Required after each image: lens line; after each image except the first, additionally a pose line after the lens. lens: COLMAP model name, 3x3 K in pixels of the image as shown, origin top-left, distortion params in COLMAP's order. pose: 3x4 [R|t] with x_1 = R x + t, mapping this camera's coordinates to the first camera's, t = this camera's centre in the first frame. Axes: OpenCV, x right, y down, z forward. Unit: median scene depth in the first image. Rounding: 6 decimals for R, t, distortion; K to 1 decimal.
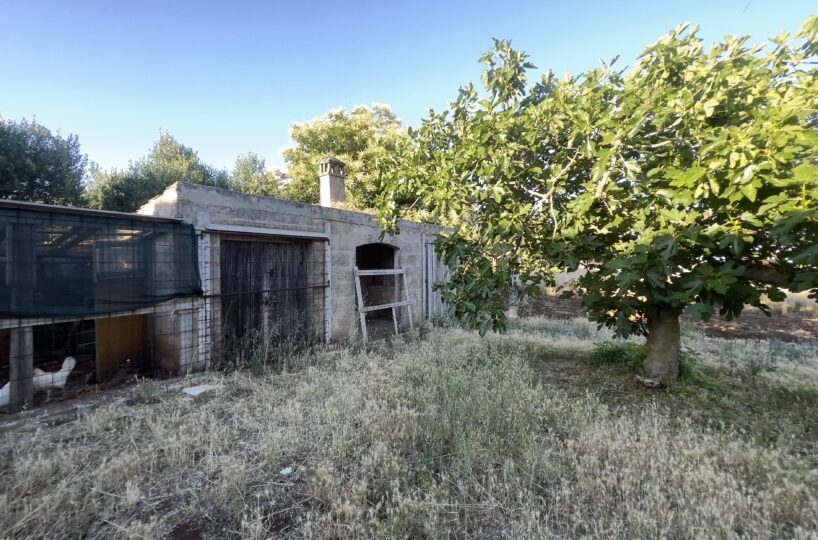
lens RADIAL K [[354.2, 0, 408.5], [0, 354.2, 265.5], [0, 0, 1]] dist [-0.005142, 0.000016]
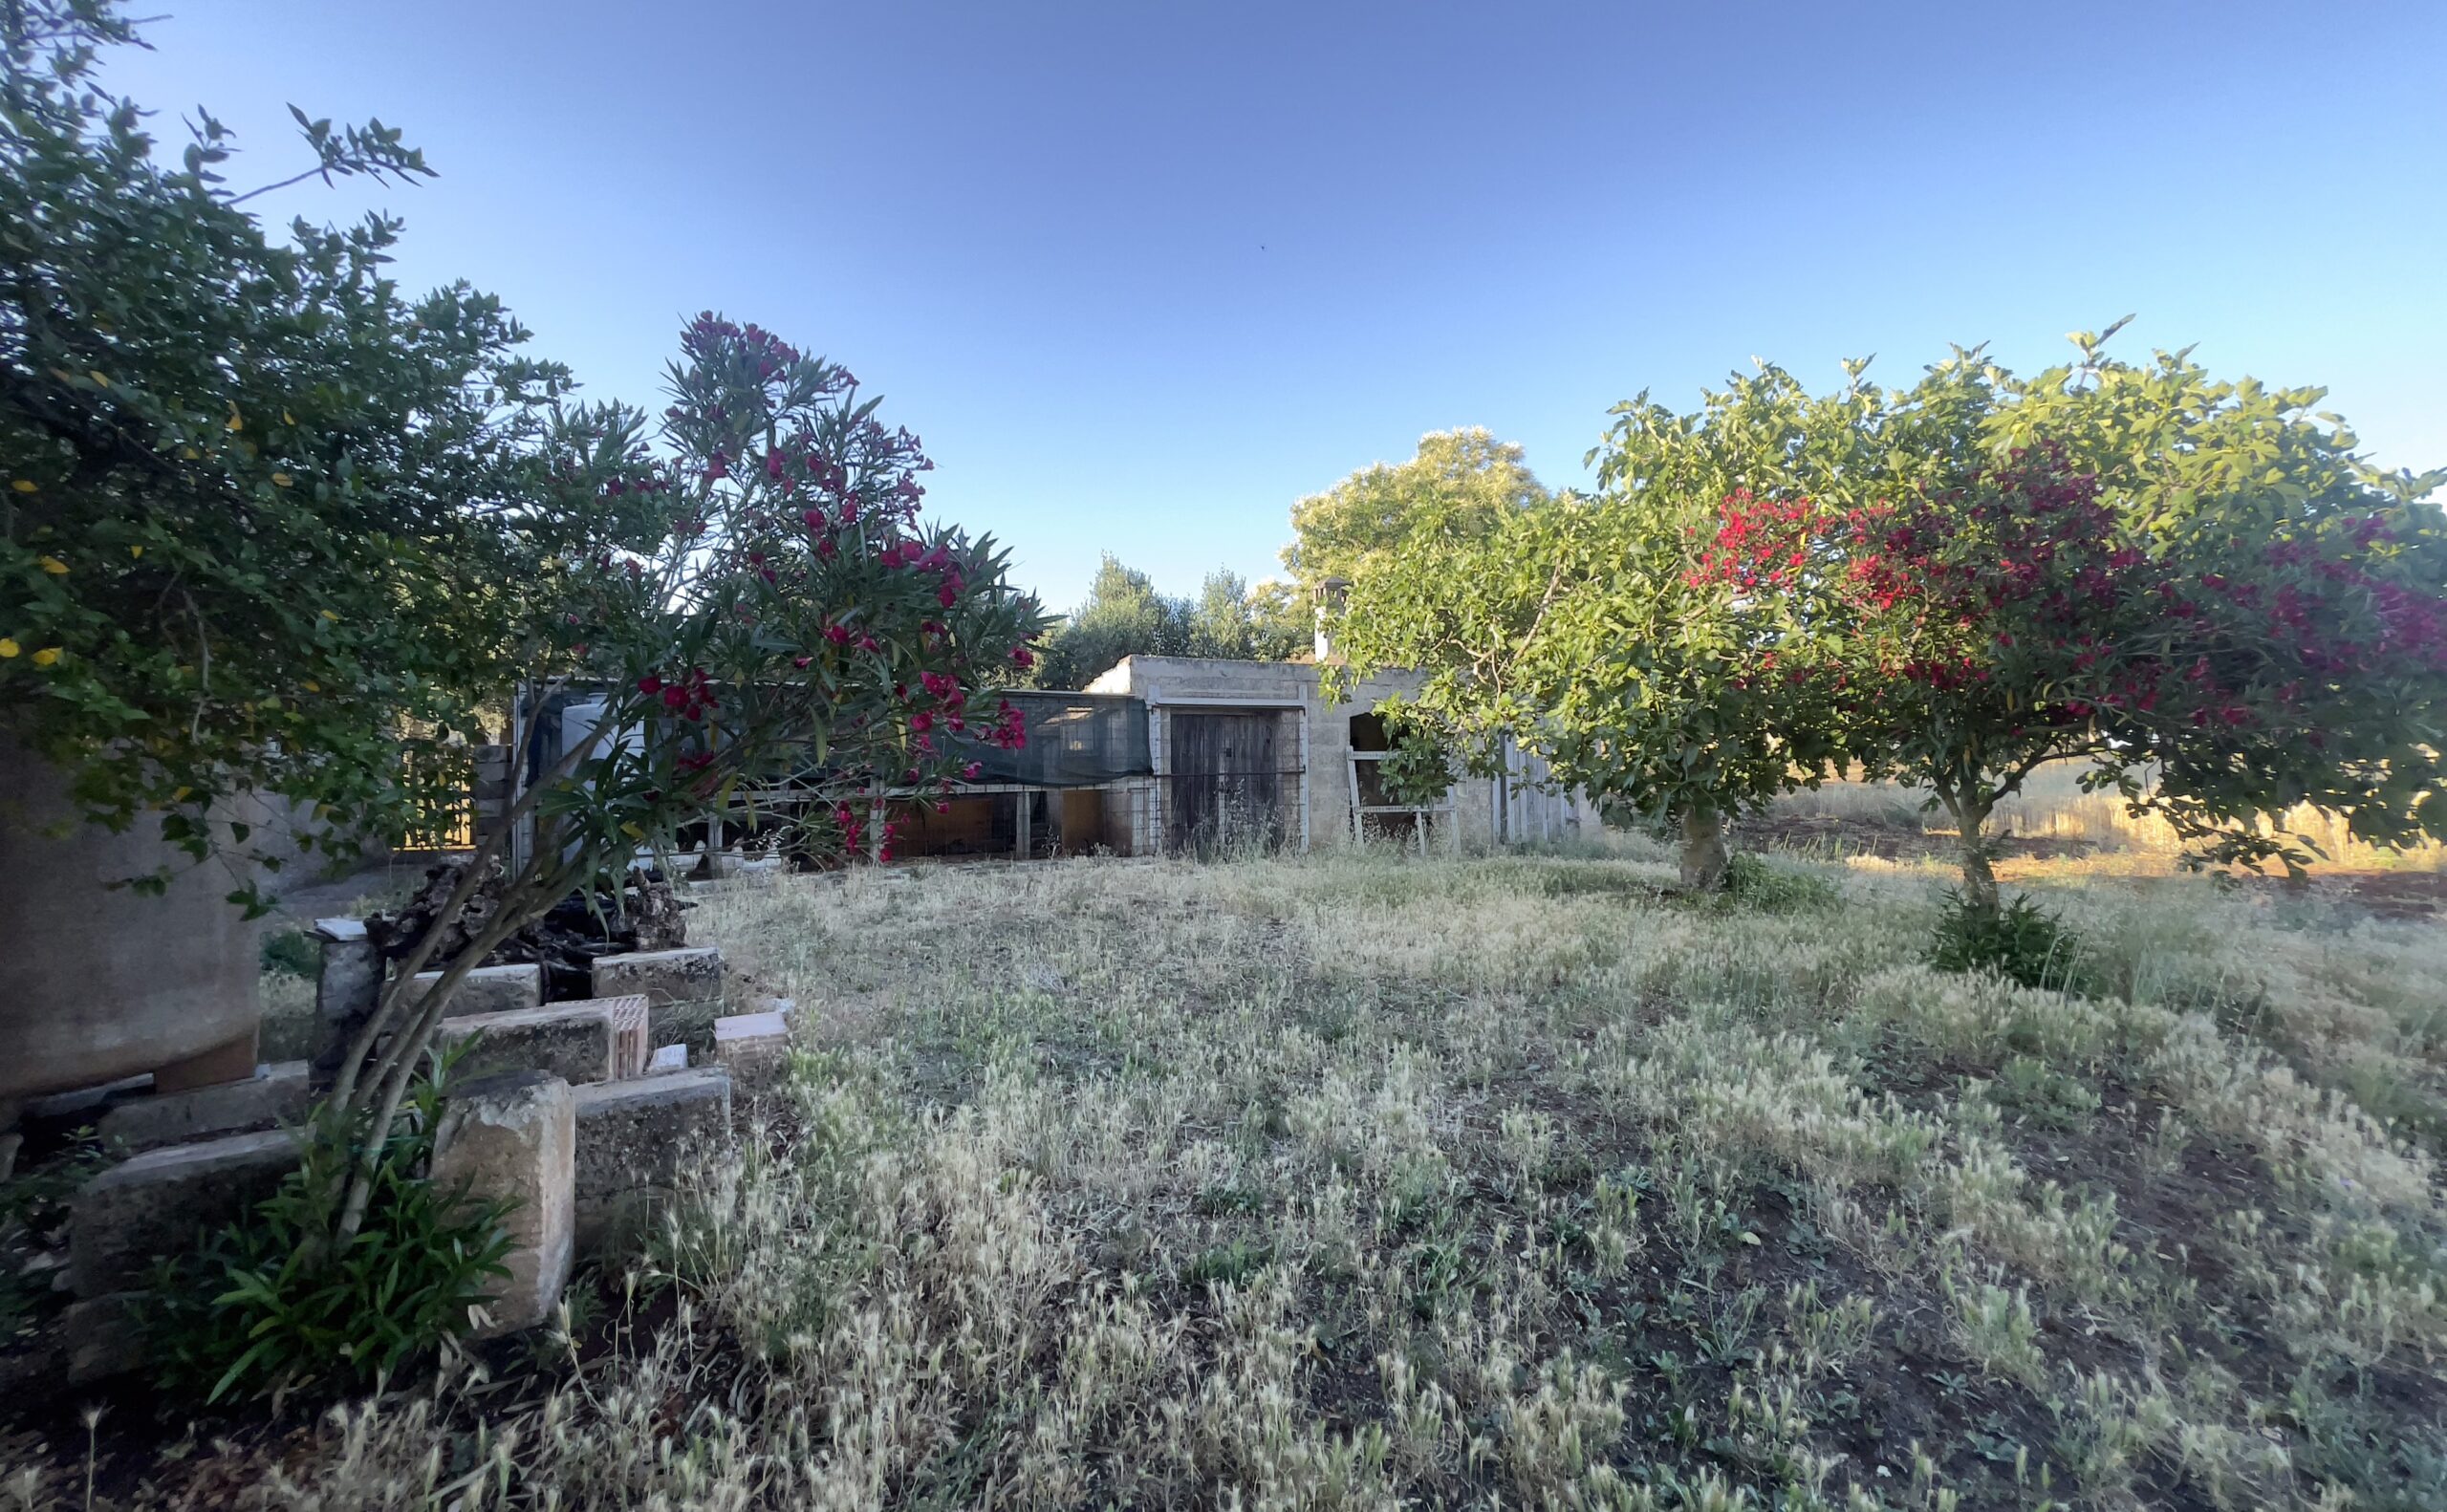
lens RADIAL K [[952.7, 0, 1223.3], [0, 952.7, 758.2], [0, 0, 1]] dist [-0.016844, 0.001480]
pose [[0.892589, -0.004352, -0.450850, 0.515267], [0.002187, 0.999983, -0.005322, 0.039958], [0.450865, 0.003764, 0.892584, -0.835287]]
